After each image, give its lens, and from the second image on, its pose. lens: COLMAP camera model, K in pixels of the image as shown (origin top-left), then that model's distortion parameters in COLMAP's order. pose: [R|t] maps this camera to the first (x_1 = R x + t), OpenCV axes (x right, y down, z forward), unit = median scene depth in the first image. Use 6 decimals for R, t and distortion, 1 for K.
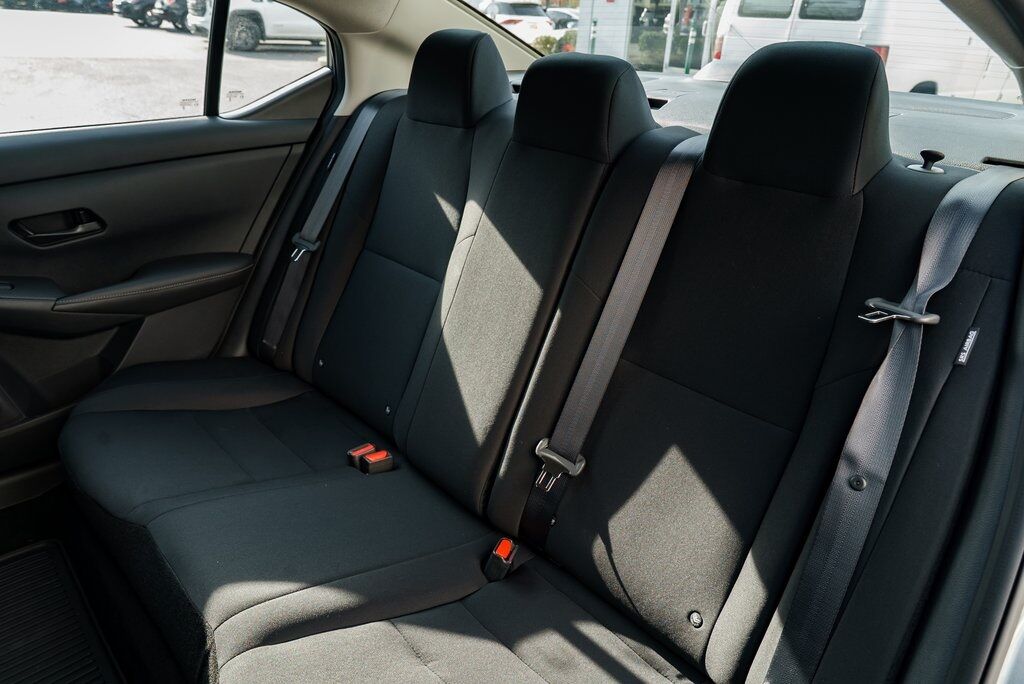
lens RADIAL K [[692.0, 0, 512.0], [0, 692.0, 342.0], [0, 0, 1]] dist [-0.033604, 0.030846]
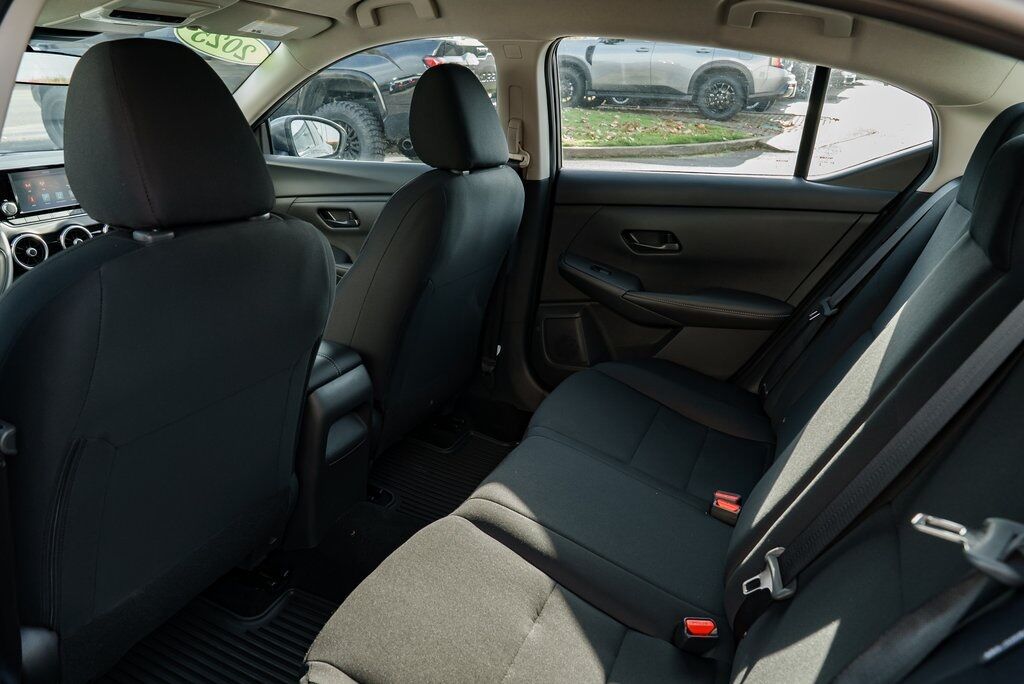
lens RADIAL K [[708.2, 0, 512.0], [0, 708.2, 342.0], [0, 0, 1]] dist [-0.021527, 0.006760]
pose [[0.376114, 0.291389, -0.879563, 0.461276], [-0.387400, 0.911766, 0.136400, -0.064255], [0.841700, 0.289440, 0.455812, 0.176312]]
